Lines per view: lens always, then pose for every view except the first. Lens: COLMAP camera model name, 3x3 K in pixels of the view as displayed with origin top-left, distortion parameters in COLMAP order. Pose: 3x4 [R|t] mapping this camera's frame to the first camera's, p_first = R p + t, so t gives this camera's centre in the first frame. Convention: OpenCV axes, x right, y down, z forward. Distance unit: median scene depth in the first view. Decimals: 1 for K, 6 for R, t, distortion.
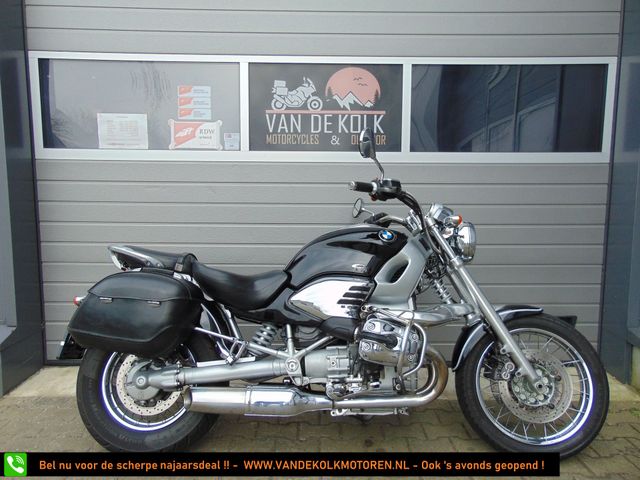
lens RADIAL K [[478.2, 0, 319.1], [0, 478.2, 240.1], [0, 0, 1]] dist [-0.015088, 0.049773]
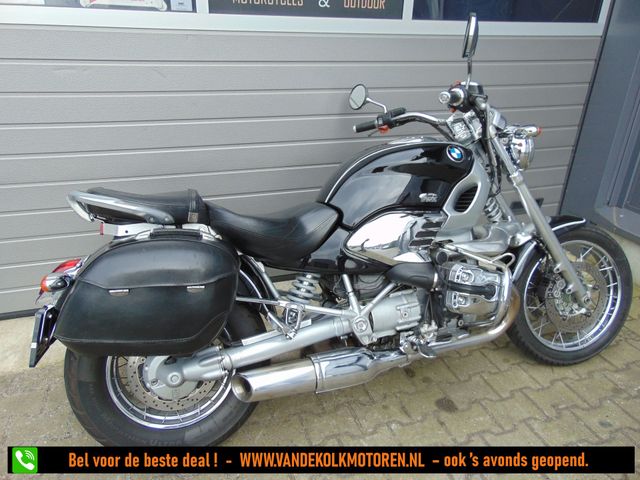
lens RADIAL K [[478.2, 0, 319.1], [0, 478.2, 240.1], [0, 0, 1]] dist [-0.015088, 0.049773]
pose [[0.949055, -0.114145, 0.293710, -0.318706], [0.013172, 0.945642, 0.324944, -0.132526], [-0.314835, -0.304521, 0.898969, 0.294483]]
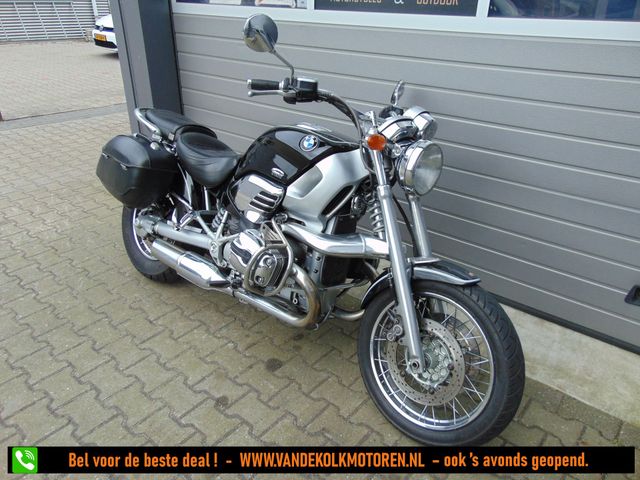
lens RADIAL K [[477.4, 0, 318.9], [0, 477.4, 241.6], [0, 0, 1]] dist [-0.017300, 0.048576]
pose [[0.767154, 0.302942, -0.565421, 0.677256], [-0.083295, 0.921038, 0.380462, -0.170833], [0.636032, -0.244776, 0.731812, 0.321352]]
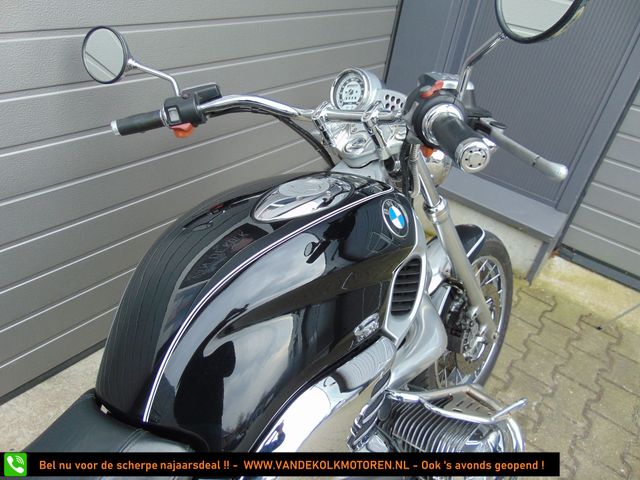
lens RADIAL K [[478.2, 0, 319.1], [0, 478.2, 240.1], [0, 0, 1]] dist [-0.015088, 0.049773]
pose [[0.617527, -0.376046, 0.690833, -0.167506], [-0.045052, 0.859955, 0.508377, -0.183611], [-0.785259, -0.345060, 0.514104, 0.814188]]
